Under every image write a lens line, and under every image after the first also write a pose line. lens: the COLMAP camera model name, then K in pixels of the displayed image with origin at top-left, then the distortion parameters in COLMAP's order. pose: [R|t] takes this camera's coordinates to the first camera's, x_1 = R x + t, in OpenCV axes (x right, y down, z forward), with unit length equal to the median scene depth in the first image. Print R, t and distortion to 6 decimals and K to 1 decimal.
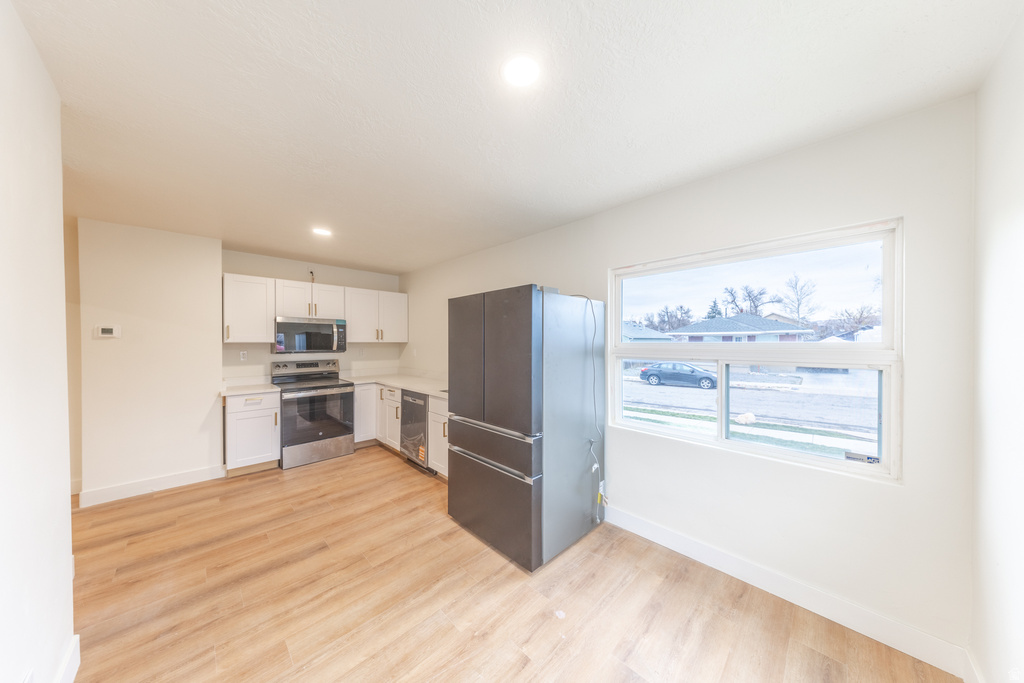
lens RADIAL K [[322.2, 0, 511.6], [0, 322.2, 343.0], [0, 0, 1]] dist [-0.006864, -0.000286]
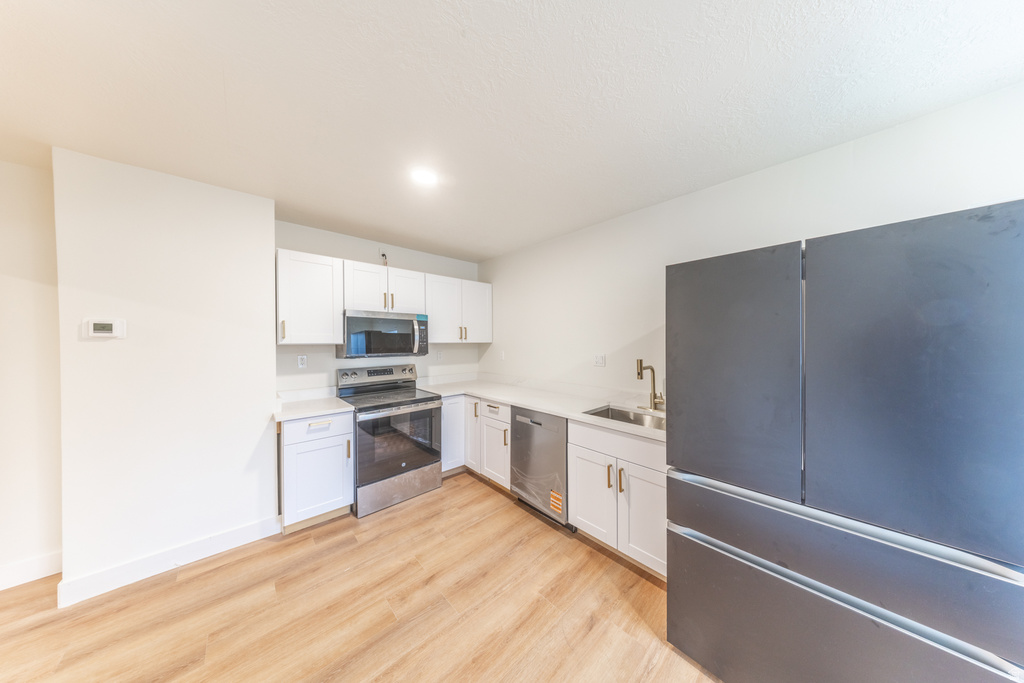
lens RADIAL K [[292.6, 0, 515.3], [0, 292.6, 342.4], [0, 0, 1]] dist [-0.003152, 0.000006]
pose [[0.999574, -0.002692, -0.029073, -0.352557], [0.002741, 0.999995, 0.001659, -0.005179], [0.029068, -0.001738, 0.999576, 0.365973]]
